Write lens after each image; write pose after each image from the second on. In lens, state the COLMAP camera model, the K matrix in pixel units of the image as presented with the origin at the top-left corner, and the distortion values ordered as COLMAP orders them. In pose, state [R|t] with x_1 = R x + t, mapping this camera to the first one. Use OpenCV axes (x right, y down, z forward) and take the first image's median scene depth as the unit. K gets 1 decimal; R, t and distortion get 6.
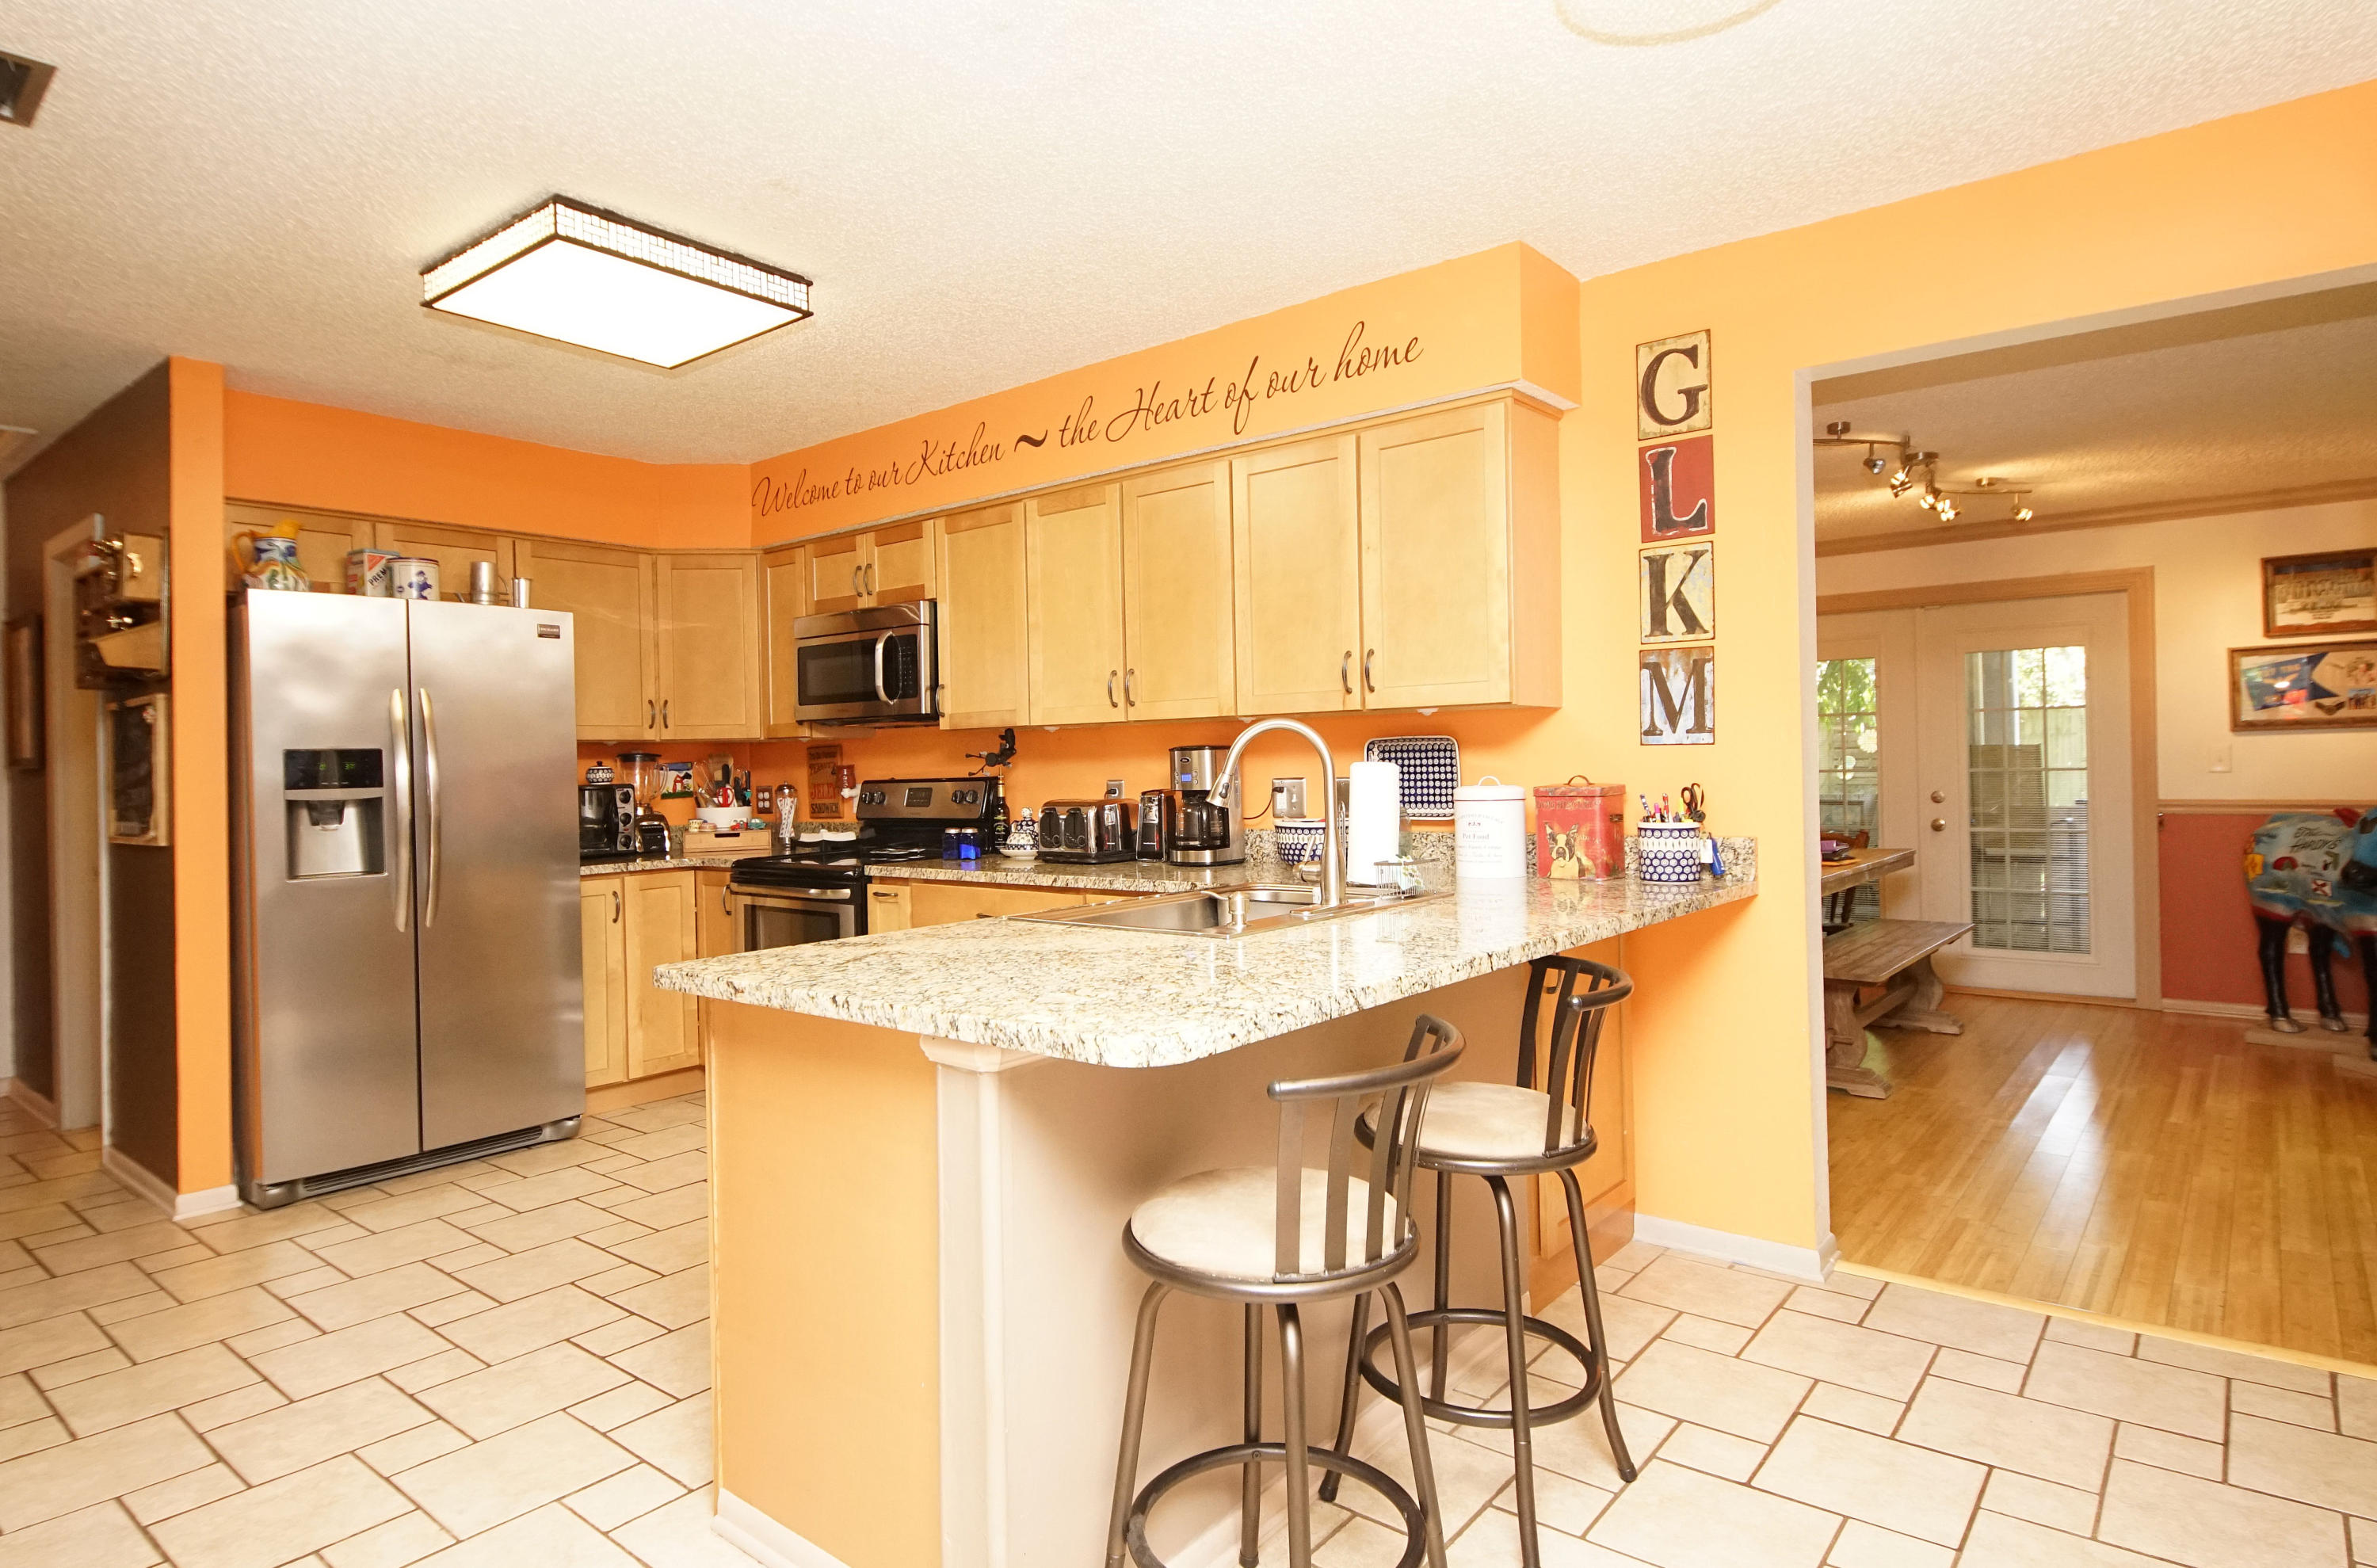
lens RADIAL K [[1299.3, 0, 1176.9], [0, 1299.3, 764.9], [0, 0, 1]] dist [0.034402, -0.032532]
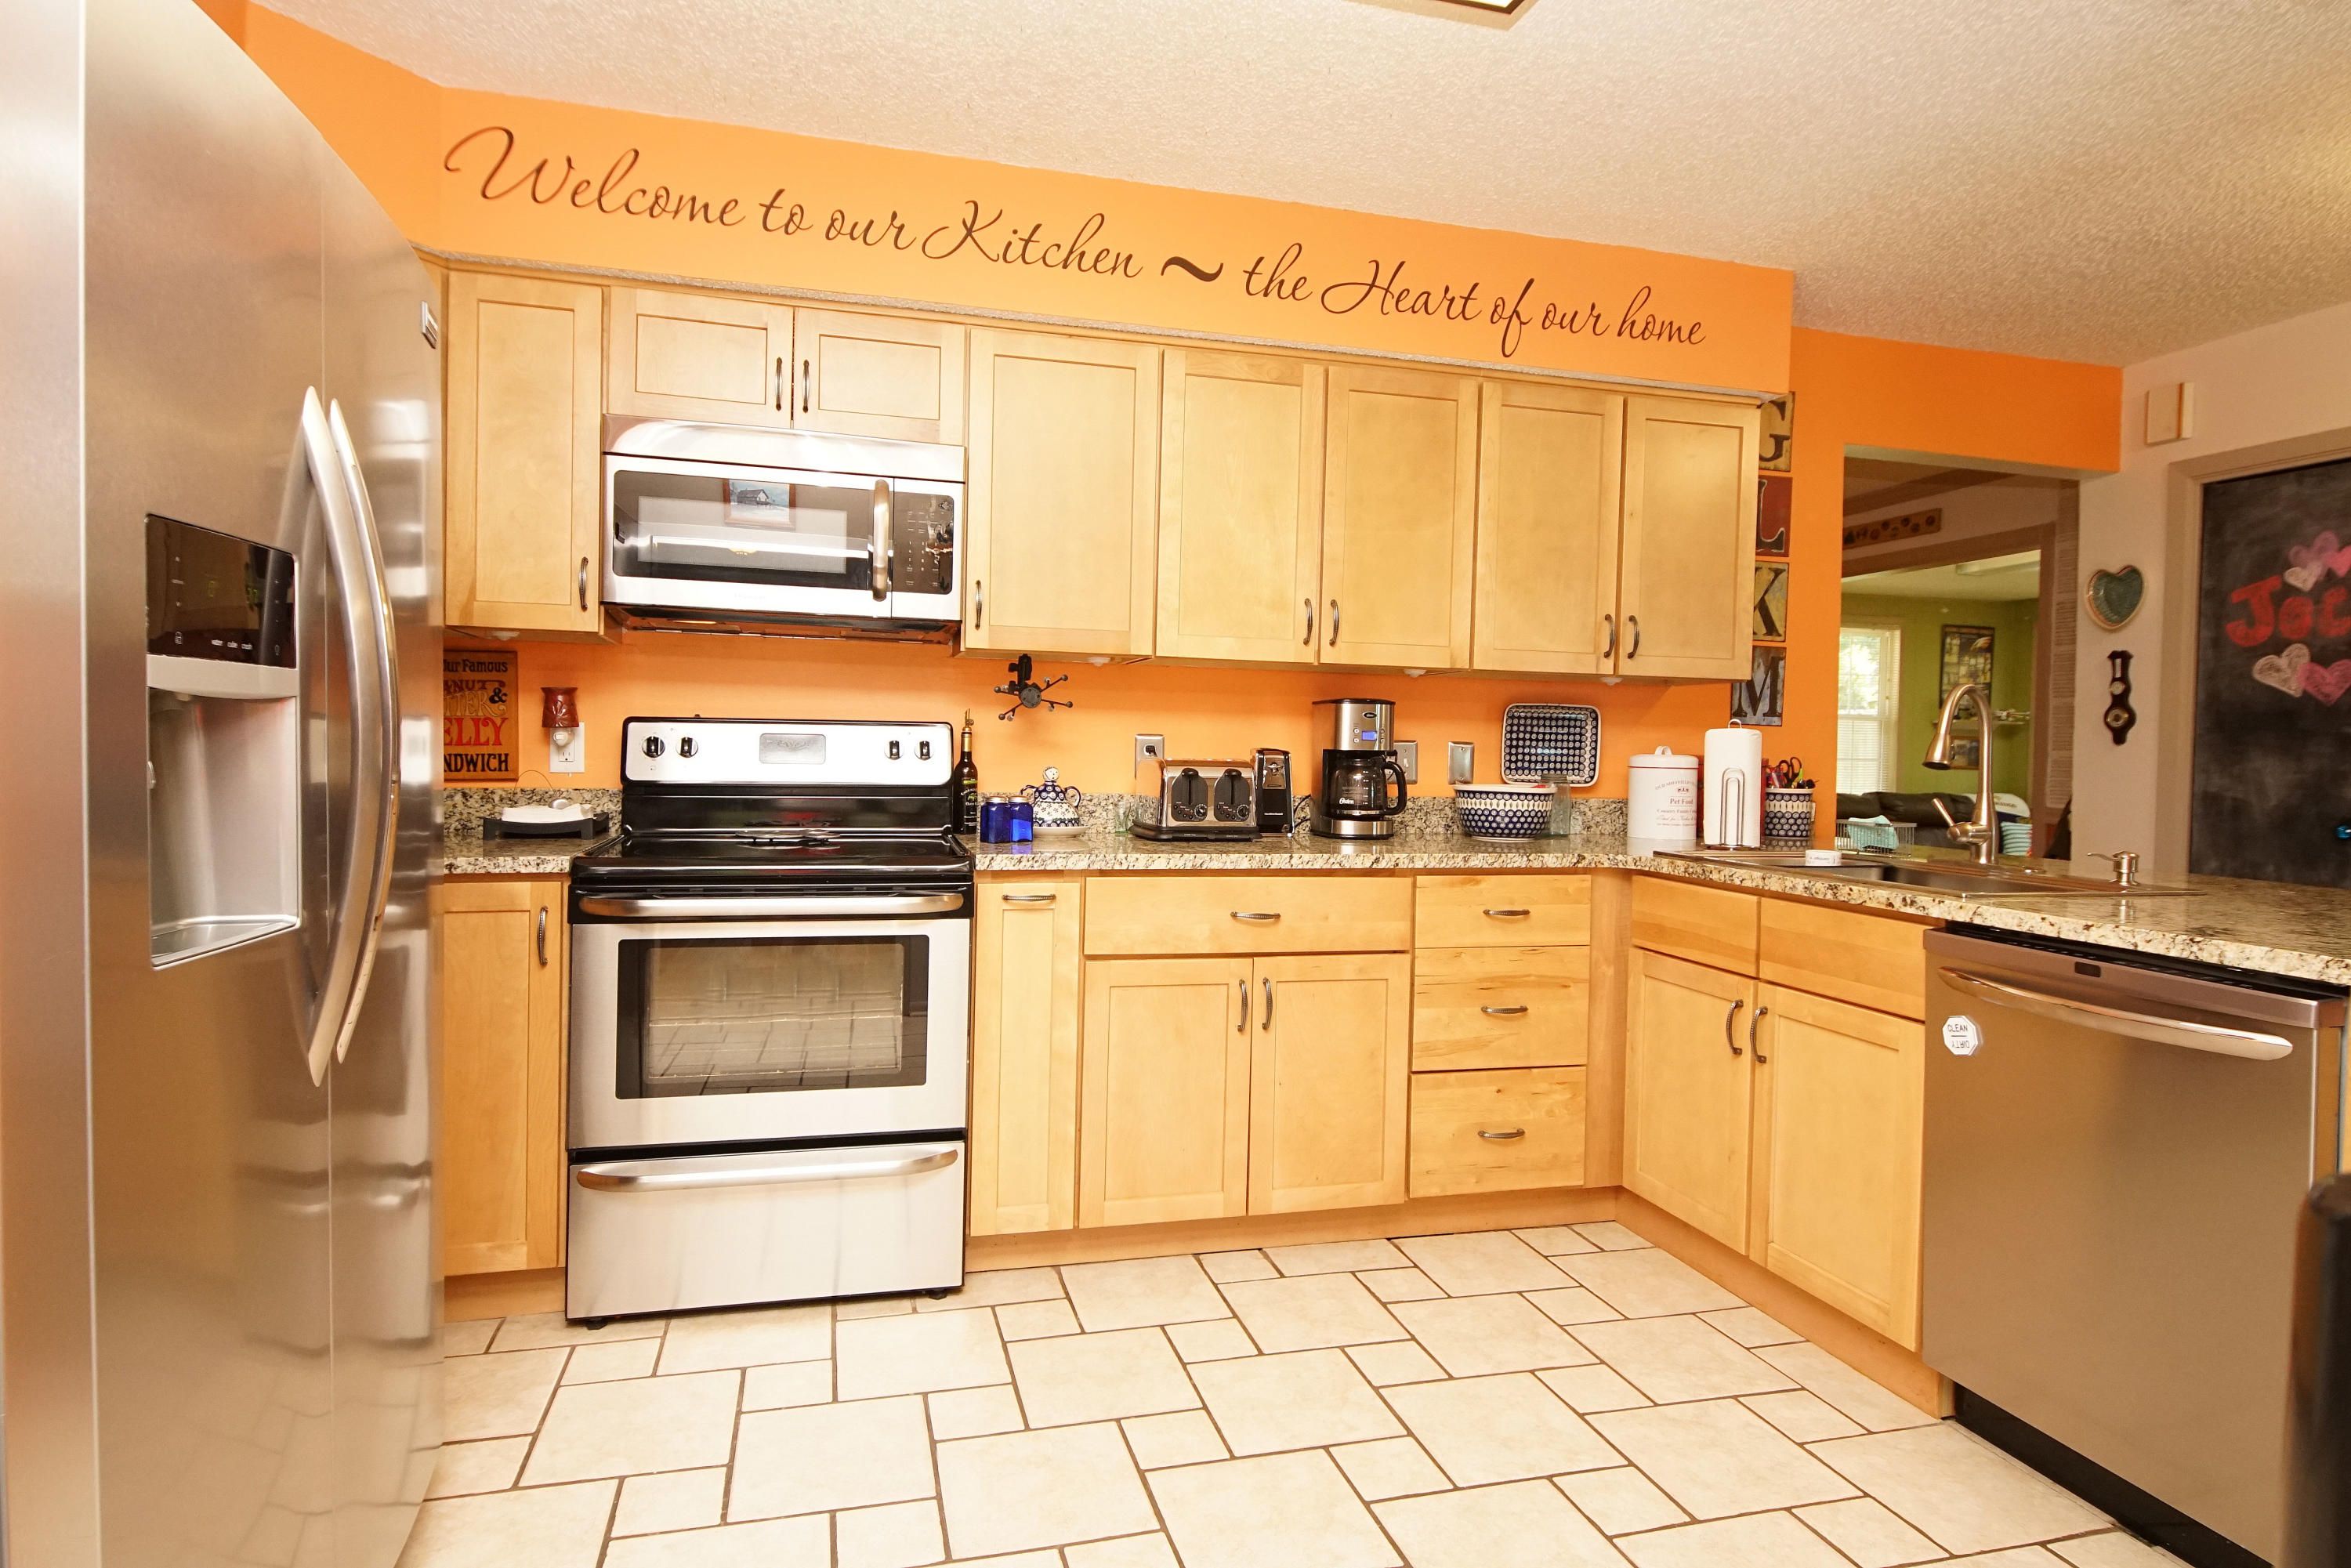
lens RADIAL K [[1255.5, 0, 1155.1], [0, 1255.5, 769.5], [0, 0, 1]] dist [0.035253, -0.034477]
pose [[0.586459, 0.017016, 0.809800, -0.666278], [-0.035468, 0.999360, 0.004687, 0.029643], [-0.809202, -0.031471, 0.586687, 0.564682]]
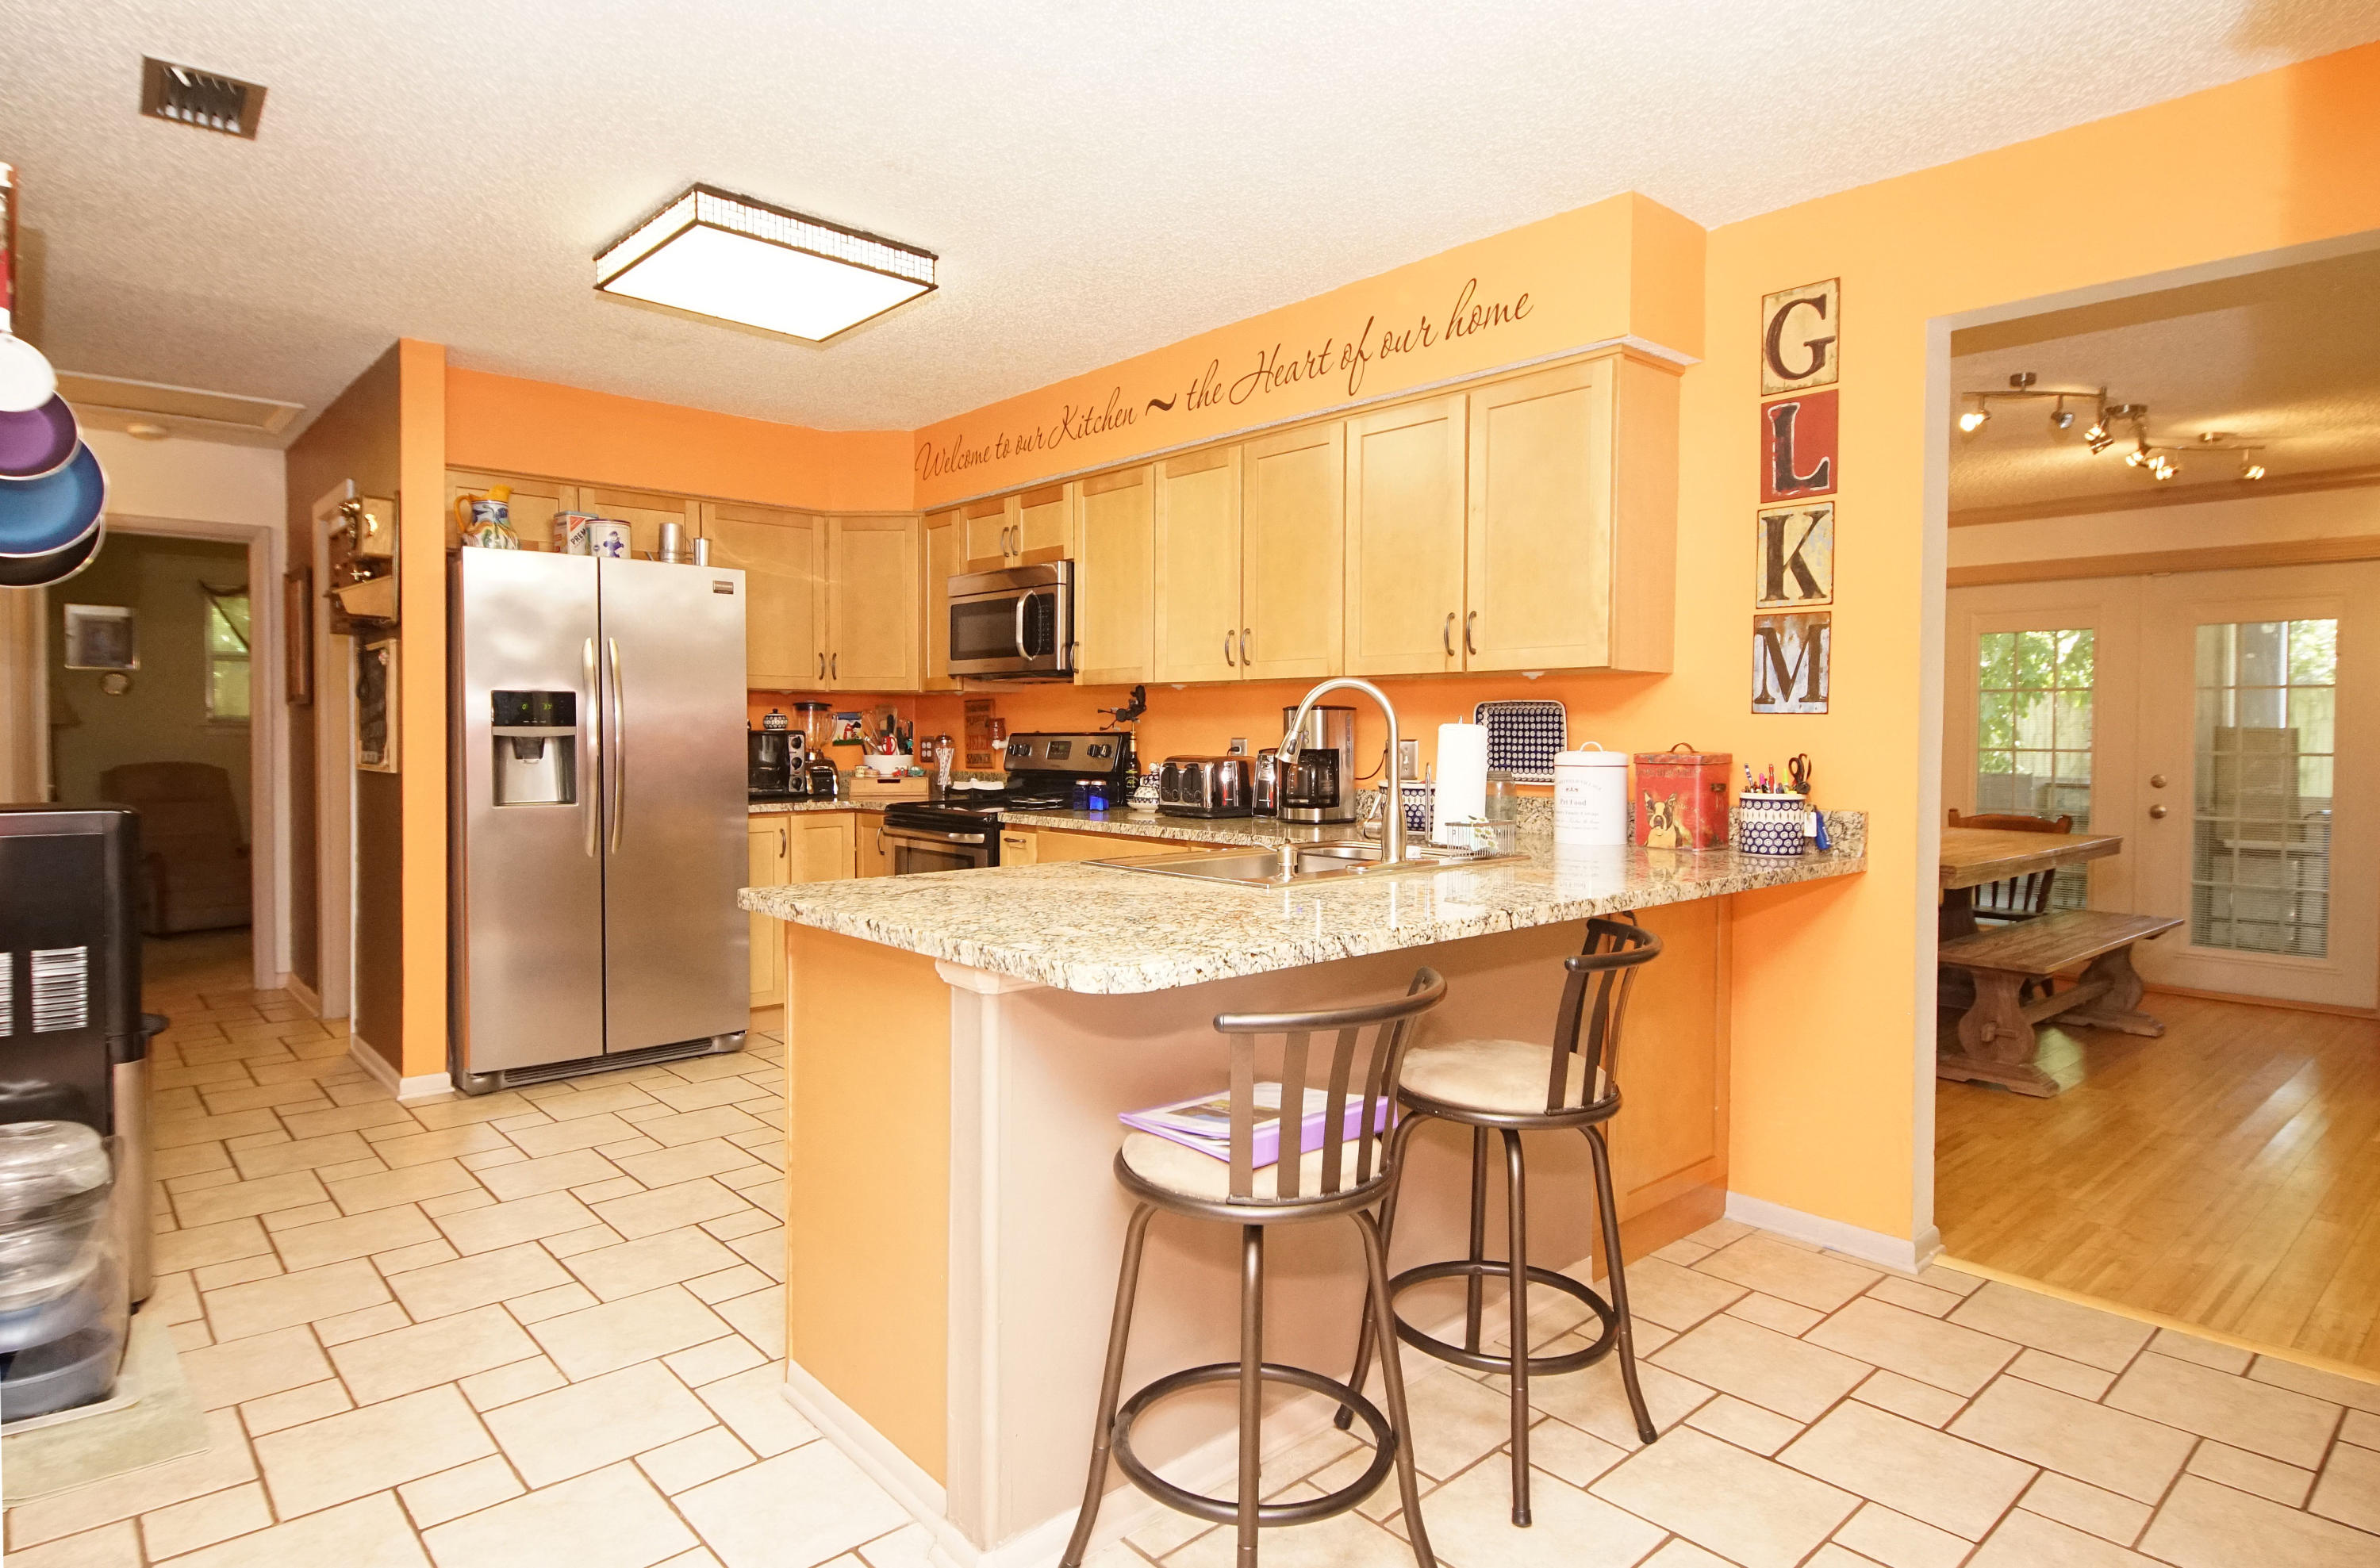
lens RADIAL K [[1294.0, 0, 1184.4], [0, 1294.0, 765.4], [0, 0, 1]] dist [0.035476, -0.036150]
pose [[0.988160, 0.029050, -0.150654, 0.065415], [-0.024697, 0.999224, 0.030687, 0.003135], [0.151428, -0.026603, 0.988110, -0.013759]]
